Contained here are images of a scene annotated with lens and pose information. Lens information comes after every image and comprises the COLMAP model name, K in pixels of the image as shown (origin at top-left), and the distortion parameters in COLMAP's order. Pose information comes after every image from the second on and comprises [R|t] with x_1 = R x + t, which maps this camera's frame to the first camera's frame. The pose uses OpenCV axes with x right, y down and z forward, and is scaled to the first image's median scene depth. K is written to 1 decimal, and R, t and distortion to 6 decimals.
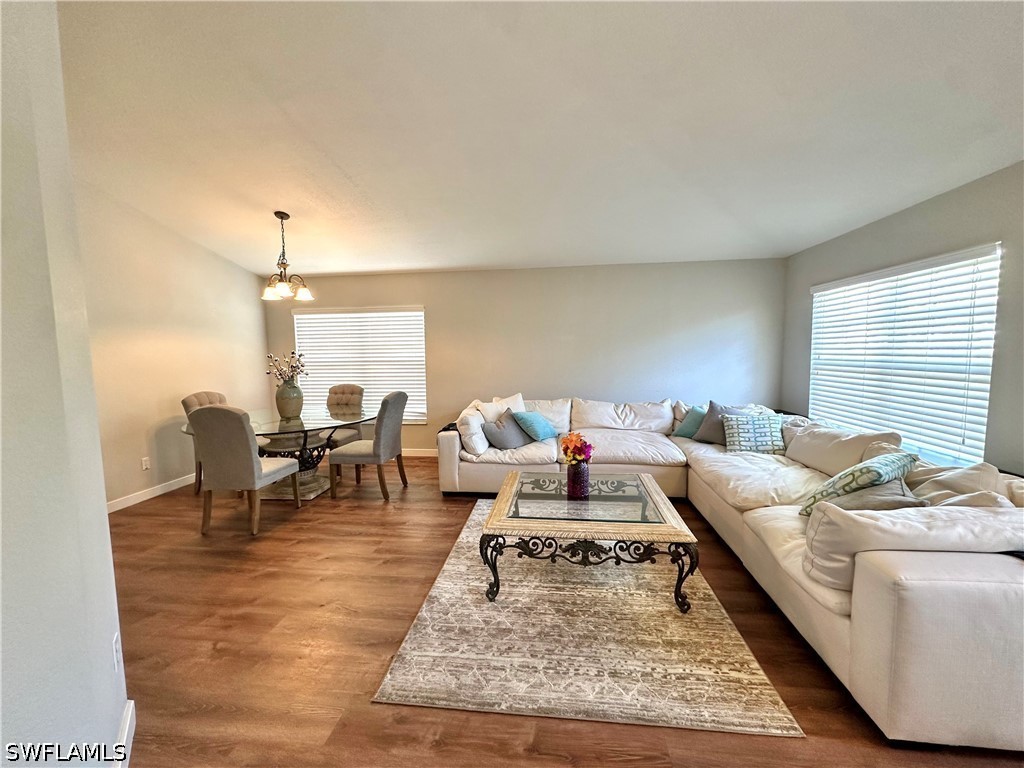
lens RADIAL K [[408.1, 0, 512.0], [0, 408.1, 384.0], [0, 0, 1]] dist [-0.002384, -0.000146]
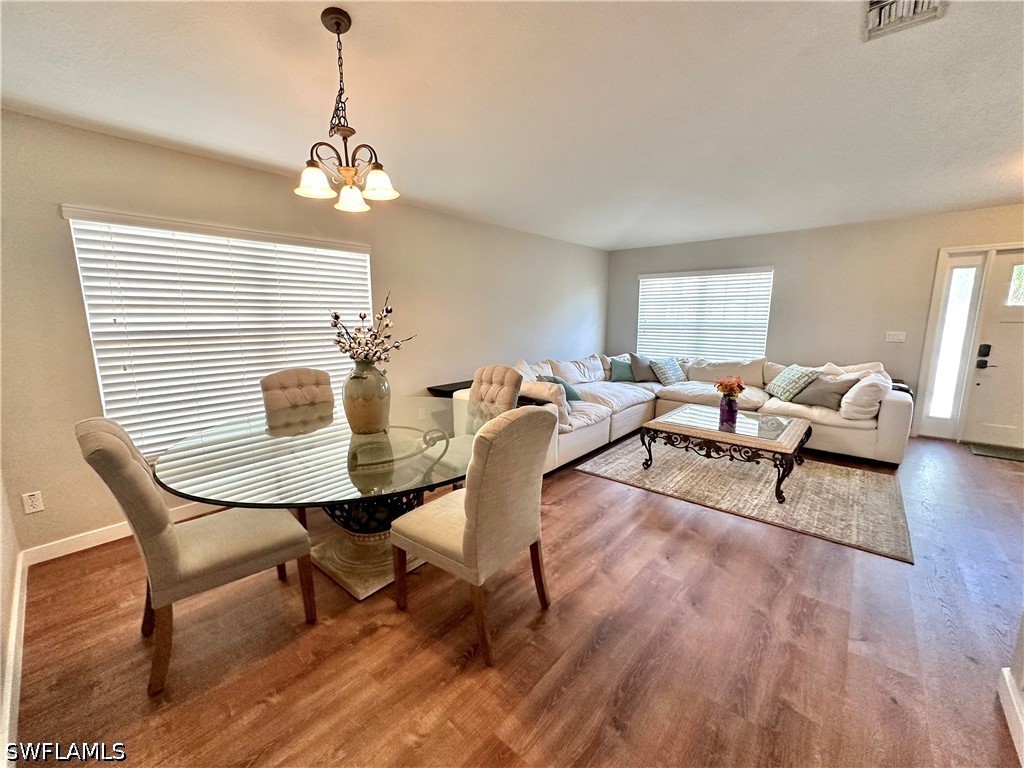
lens RADIAL K [[408.1, 0, 512.0], [0, 408.1, 384.0], [0, 0, 1]] dist [-0.002384, -0.000146]
pose [[0.564623, -0.124234, 0.815945, -1.009908], [0.061734, 0.992194, 0.108350, -0.031918], [-0.823037, -0.010805, 0.567885, 0.623492]]
